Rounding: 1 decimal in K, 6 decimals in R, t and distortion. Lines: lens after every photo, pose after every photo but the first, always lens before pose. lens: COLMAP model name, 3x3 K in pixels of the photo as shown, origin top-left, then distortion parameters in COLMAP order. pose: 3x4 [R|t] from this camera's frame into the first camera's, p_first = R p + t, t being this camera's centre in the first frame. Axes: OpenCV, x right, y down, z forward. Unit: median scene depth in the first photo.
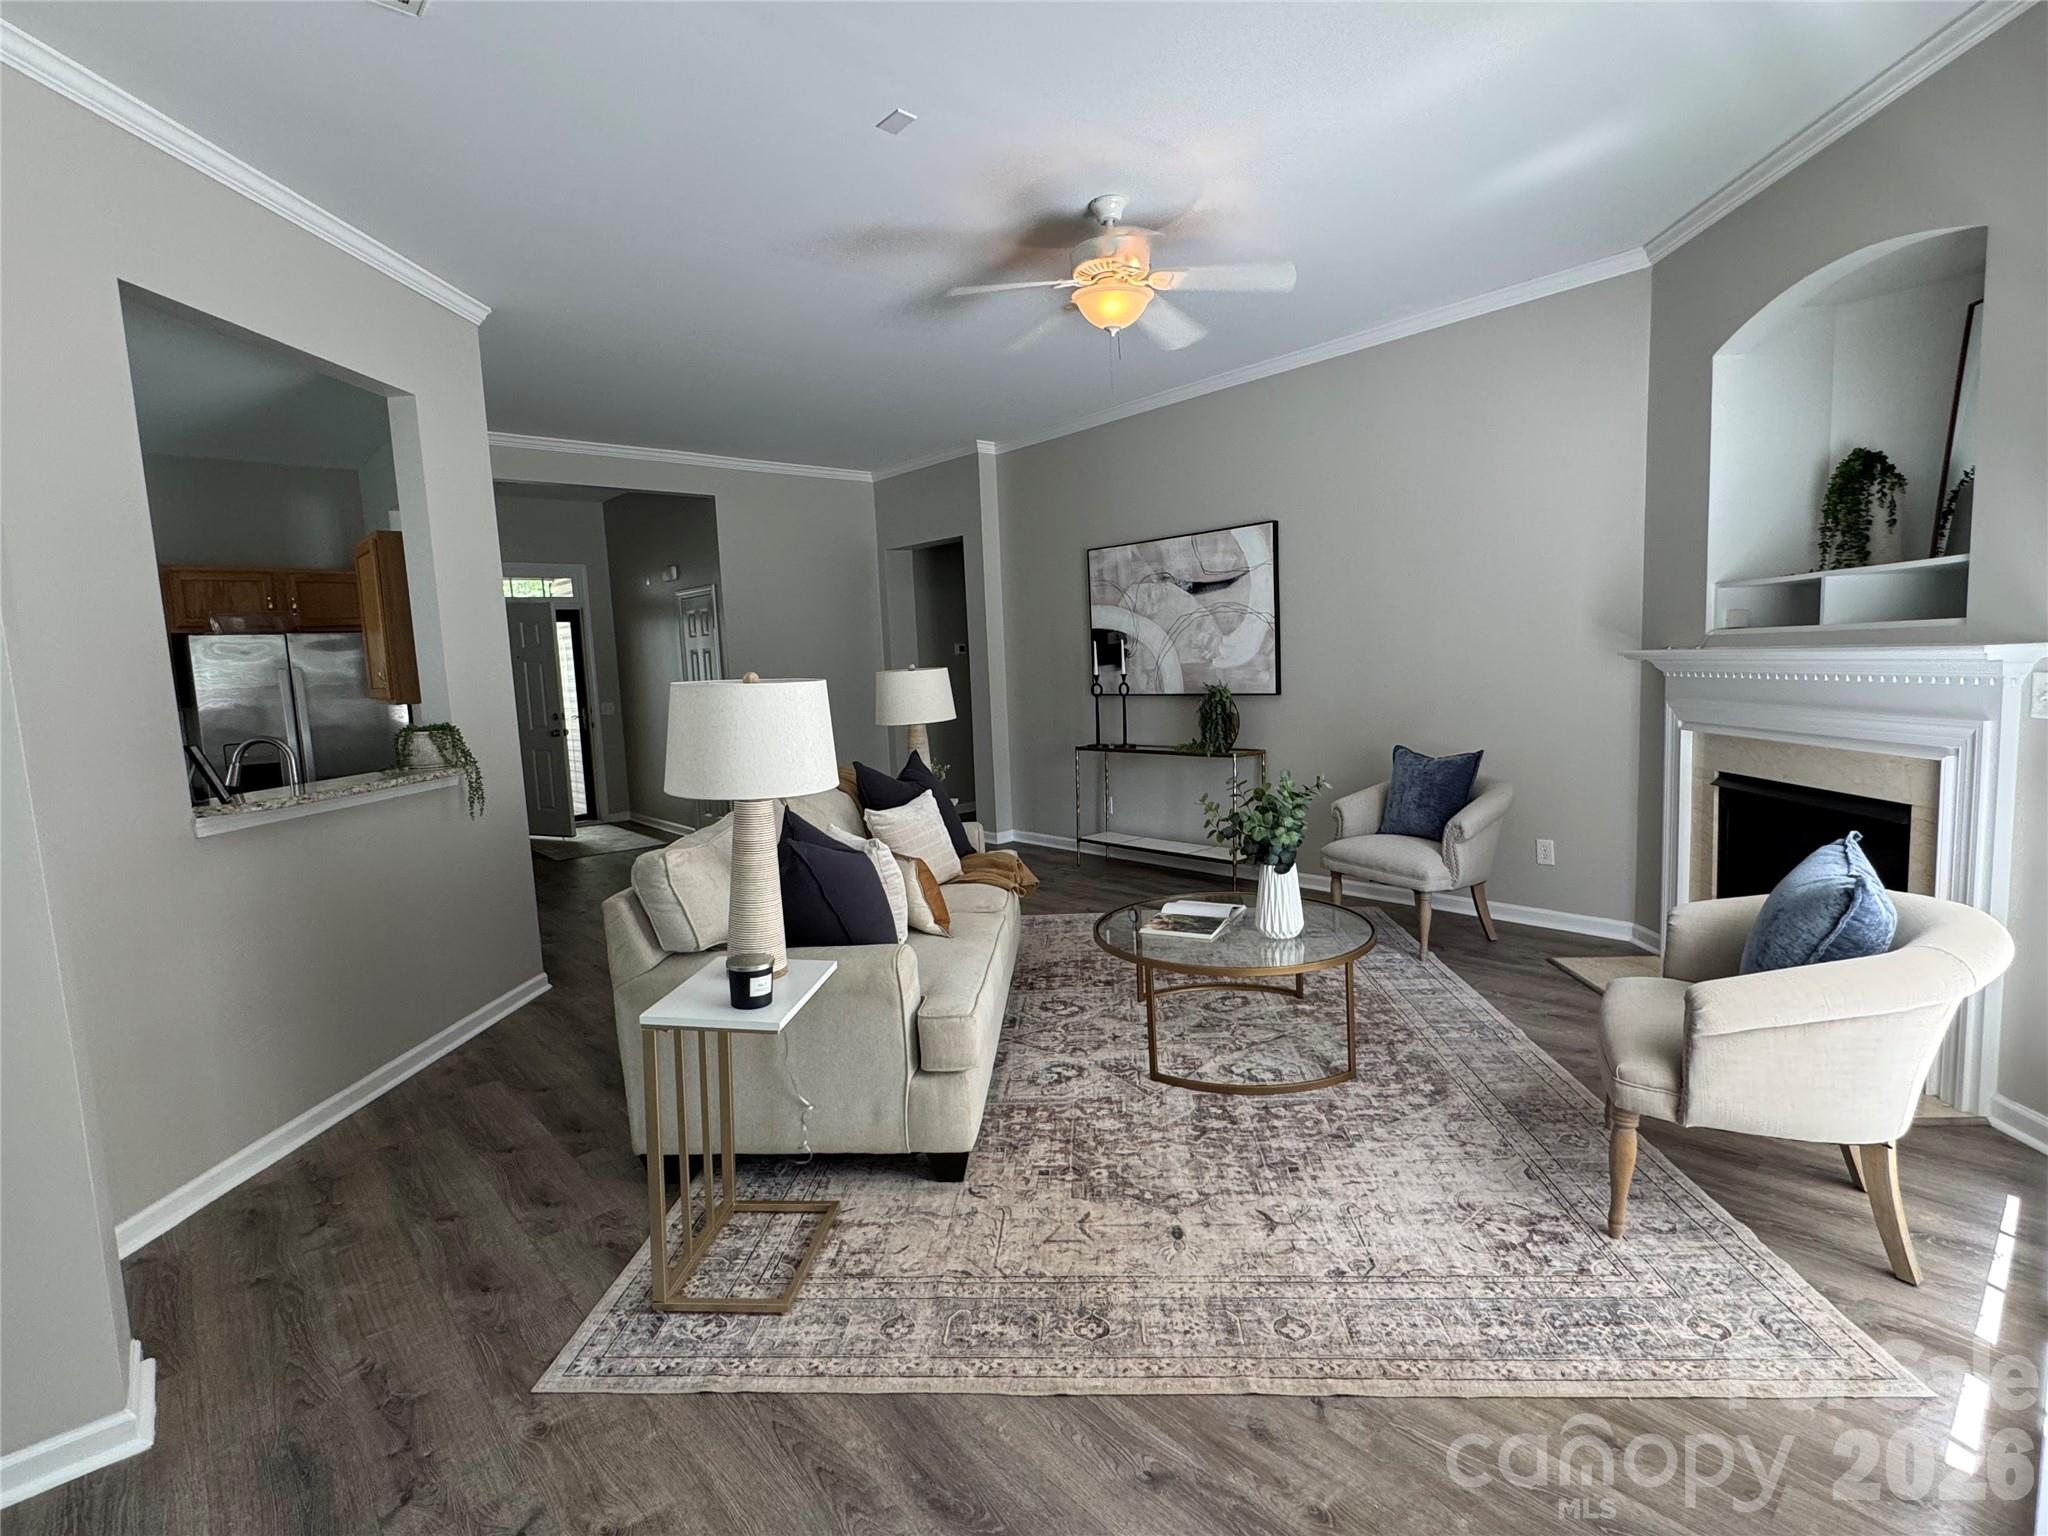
lens RADIAL K [[978.2, 0, 1021.4], [0, 978.2, 766.3], [0, 0, 1]] dist [-0.000333, -0.000147]
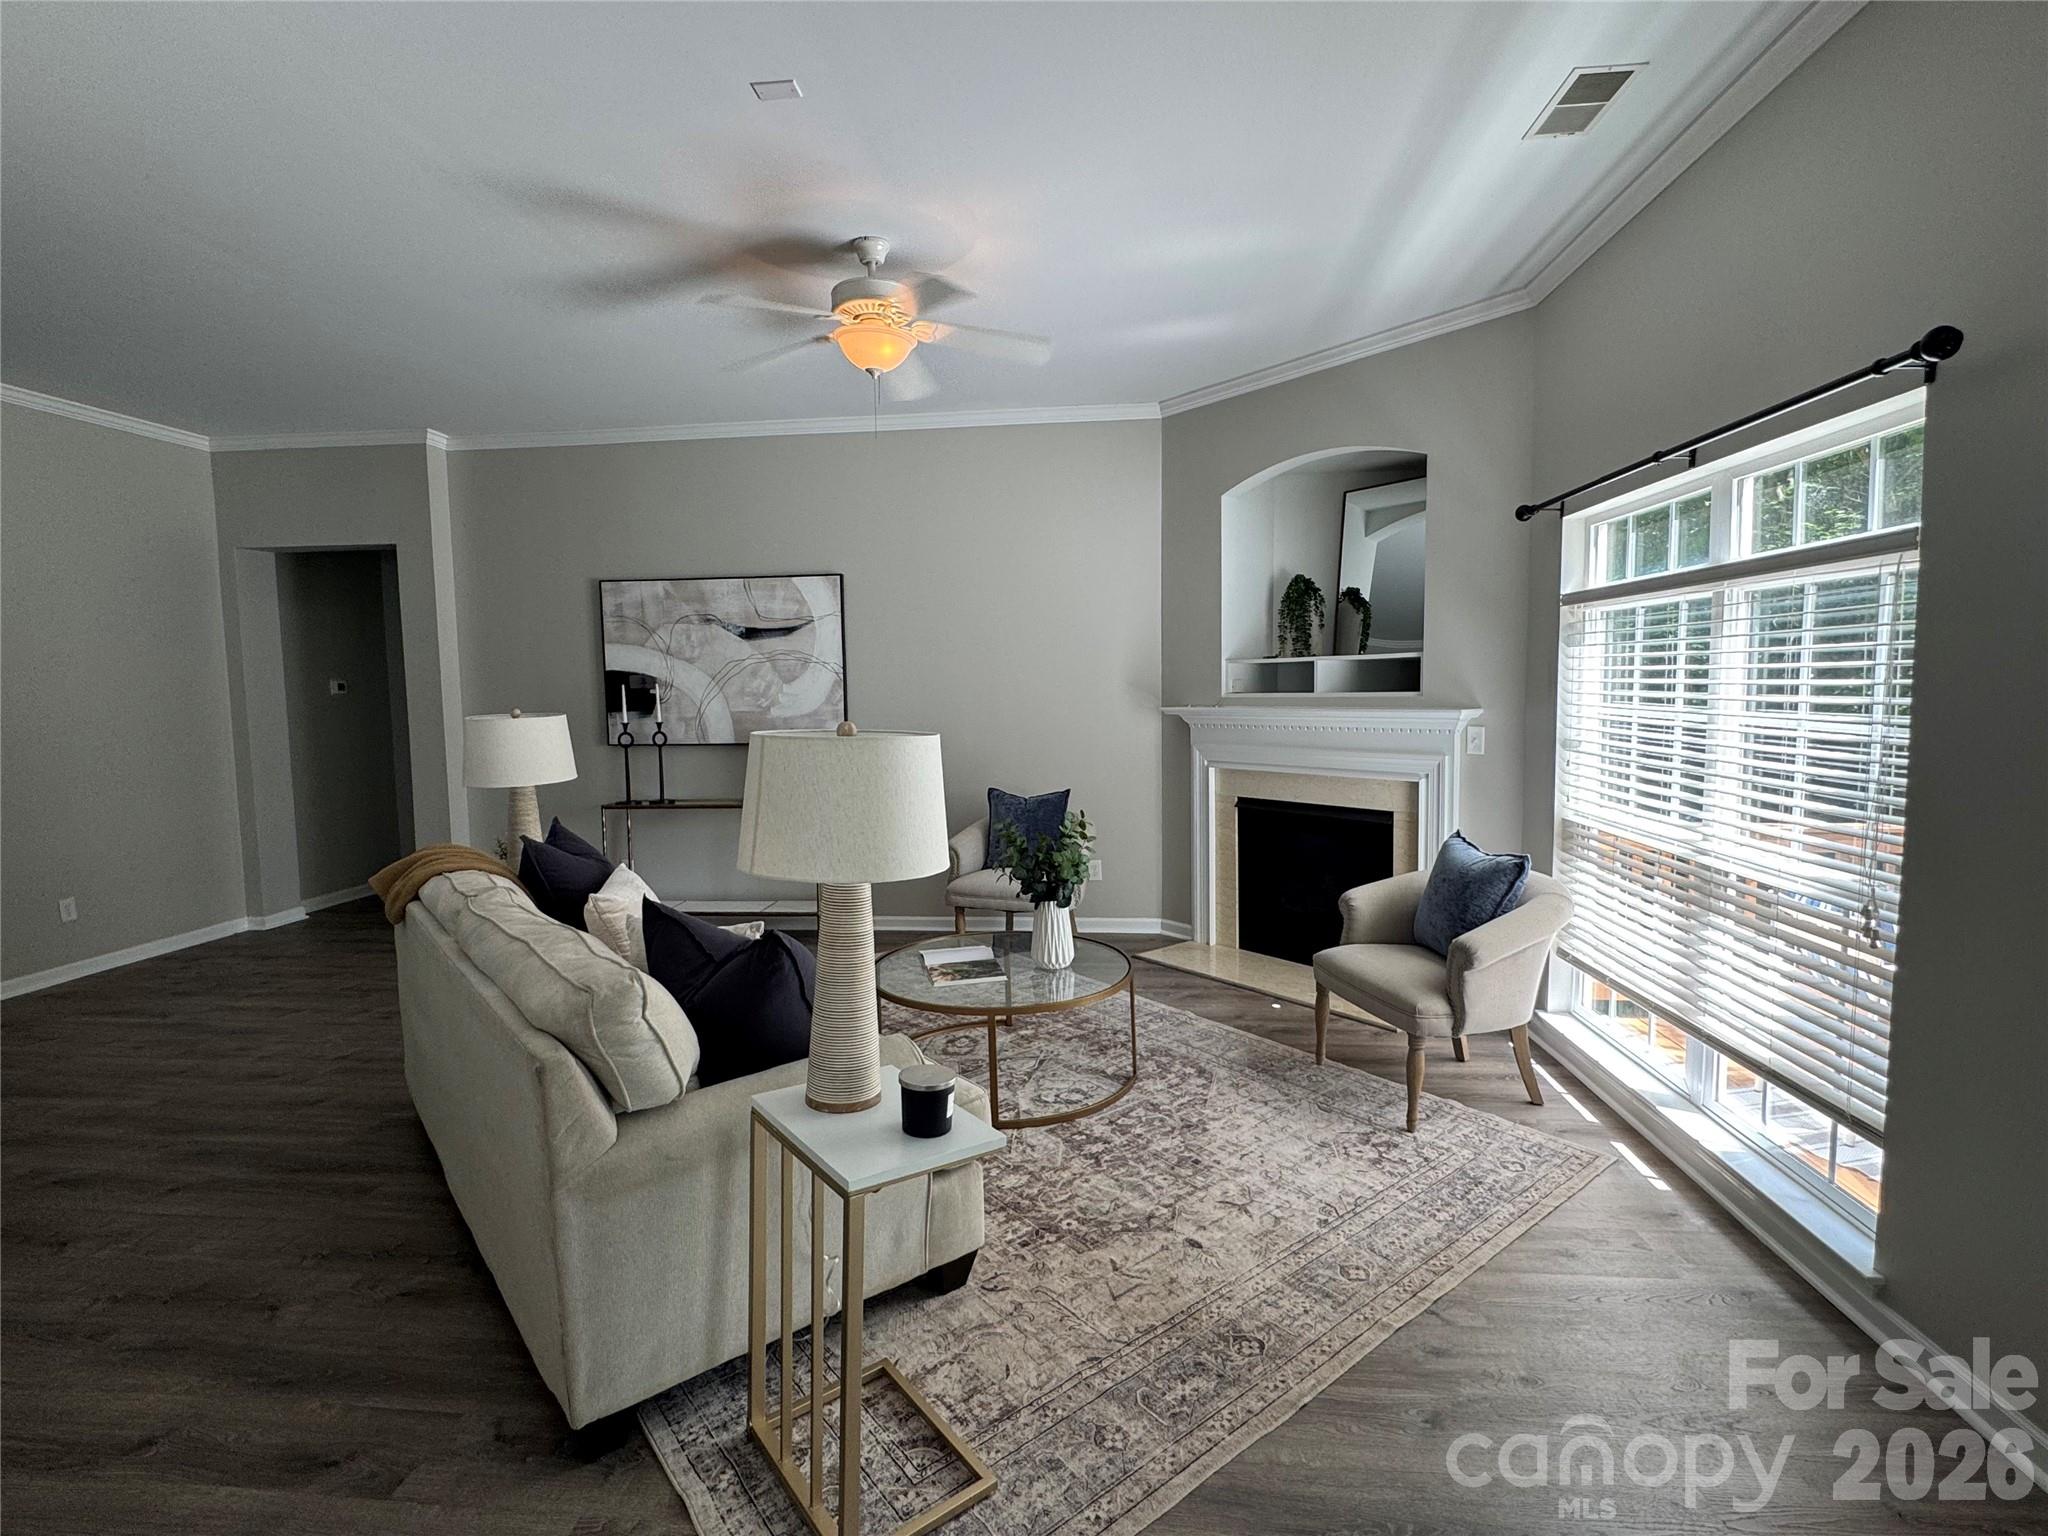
lens RADIAL K [[978.2, 0, 1023.2], [0, 978.2, 766.0], [0, 0, 1]] dist [-0.000333, -0.000147]
pose [[0.740935, -0.024519, 0.671129, -0.417479], [0.056914, 0.998031, -0.026372, -0.018139], [-0.669161, 0.057737, 0.740872, 0.180748]]
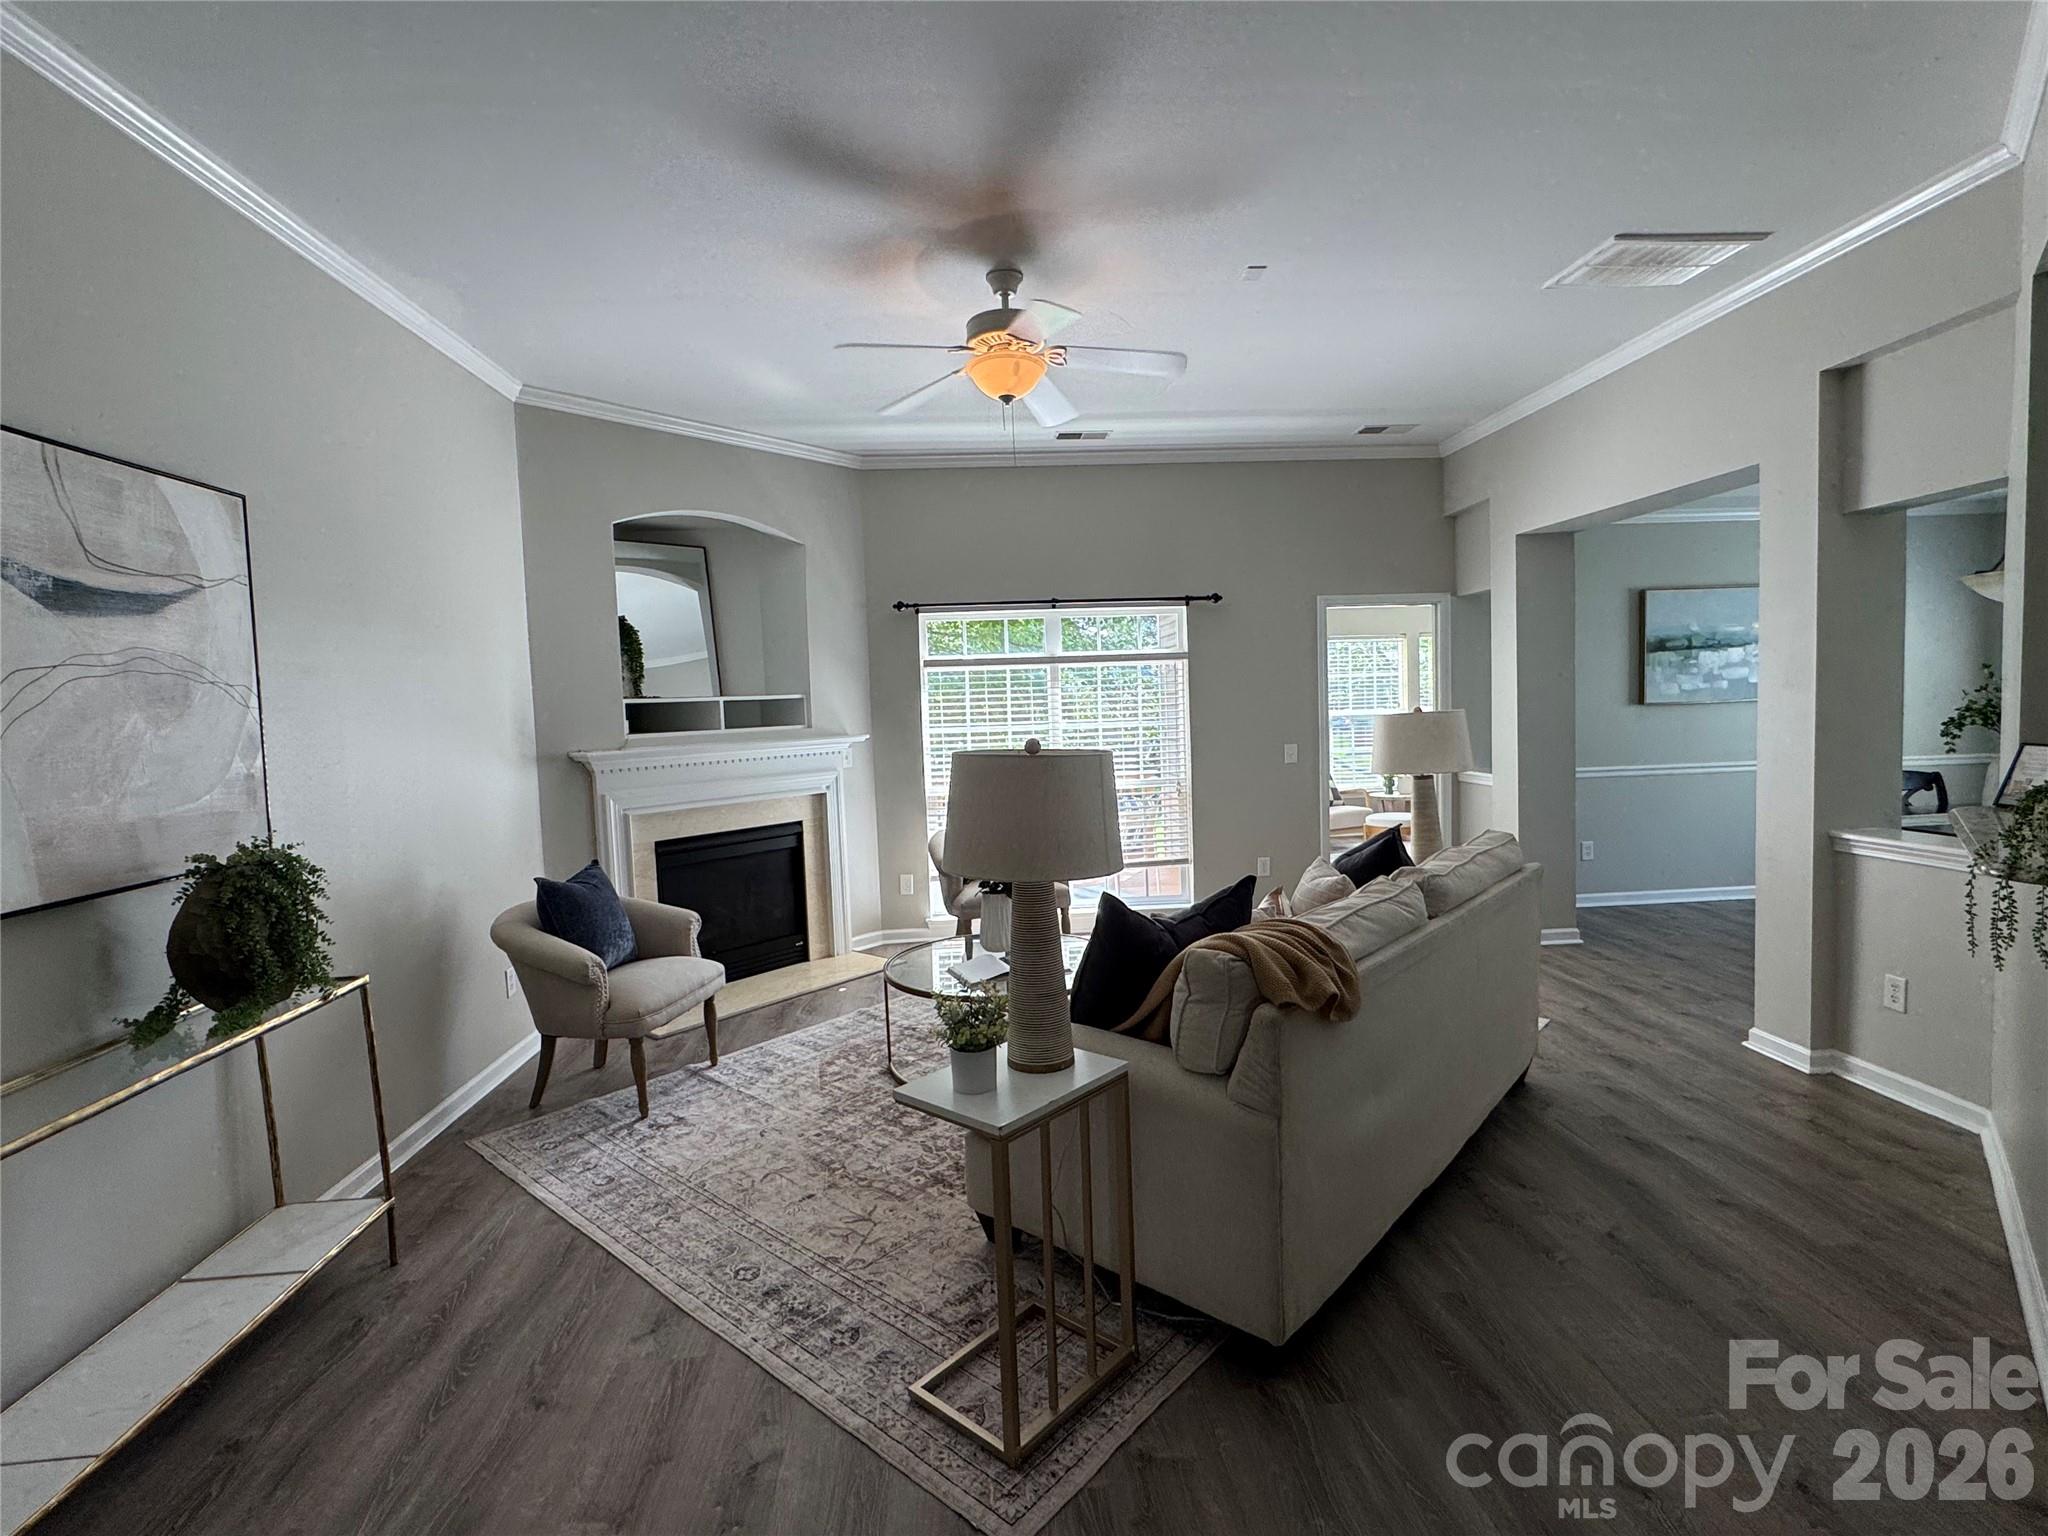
lens RADIAL K [[978.2, 0, 1019.7], [0, 978.2, 766.2], [0, 0, 1]] dist [-0.000333, -0.000147]
pose [[-0.790275, 0.035734, 0.611709, -0.463782], [0.140012, 0.982419, 0.123493, -0.182419], [-0.596542, 0.183240, -0.781384, 1.669521]]
